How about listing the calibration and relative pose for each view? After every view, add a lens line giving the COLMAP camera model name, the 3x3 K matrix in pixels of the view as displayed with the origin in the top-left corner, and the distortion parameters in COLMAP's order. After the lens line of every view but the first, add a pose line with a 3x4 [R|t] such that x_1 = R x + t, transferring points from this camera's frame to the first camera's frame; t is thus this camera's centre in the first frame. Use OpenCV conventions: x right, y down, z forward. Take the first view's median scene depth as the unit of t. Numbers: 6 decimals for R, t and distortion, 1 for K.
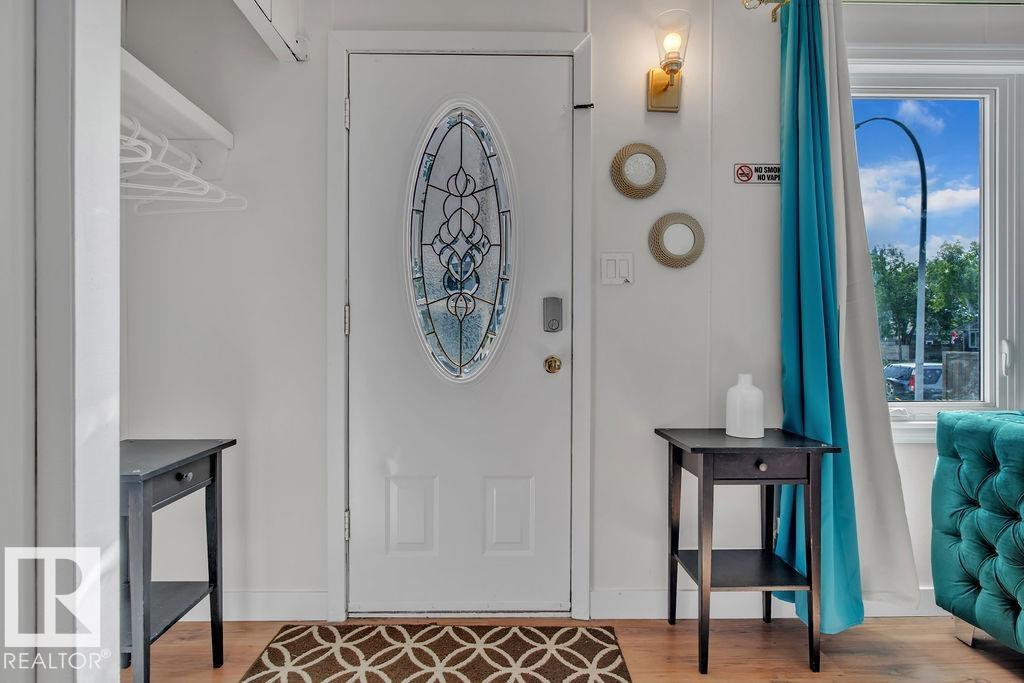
lens RADIAL K [[534.8, 0, 507.5], [0, 534.8, 340.3], [0, 0, 1]] dist [-0.000640, -0.000554]
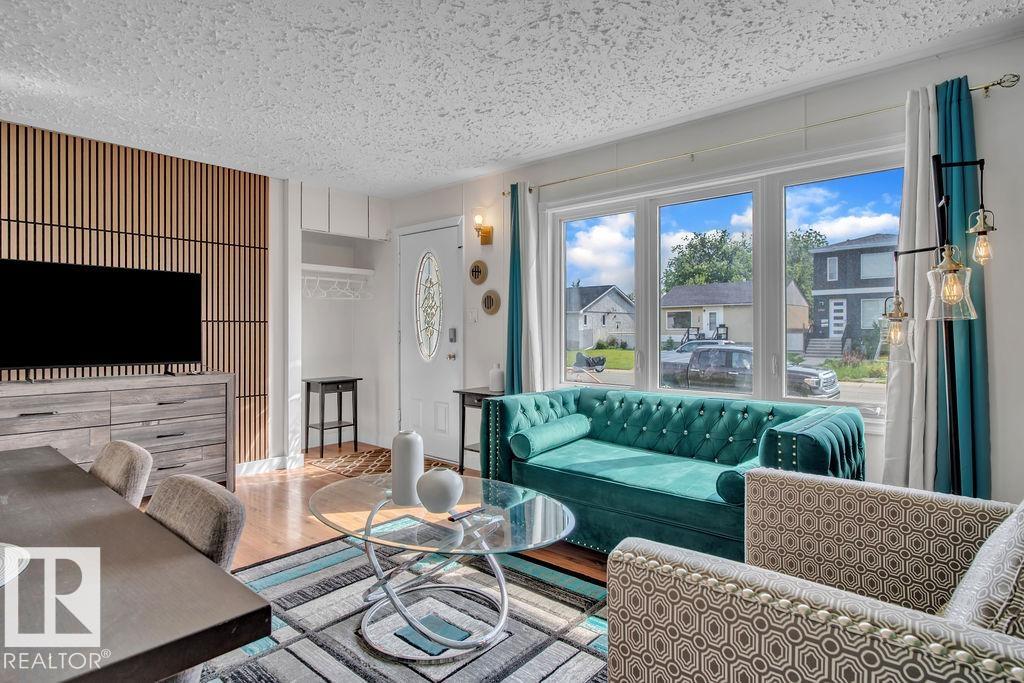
lens RADIAL K [[545.7, 0, 512.9], [0, 545.7, 332.8], [0, 0, 1]] dist [-0.001941, -0.000379]
pose [[0.738457, 0.003206, -0.674293, 1.920986], [-0.002875, 0.999995, 0.001607, -0.065546], [0.674294, 0.000751, 0.738462, -0.610987]]
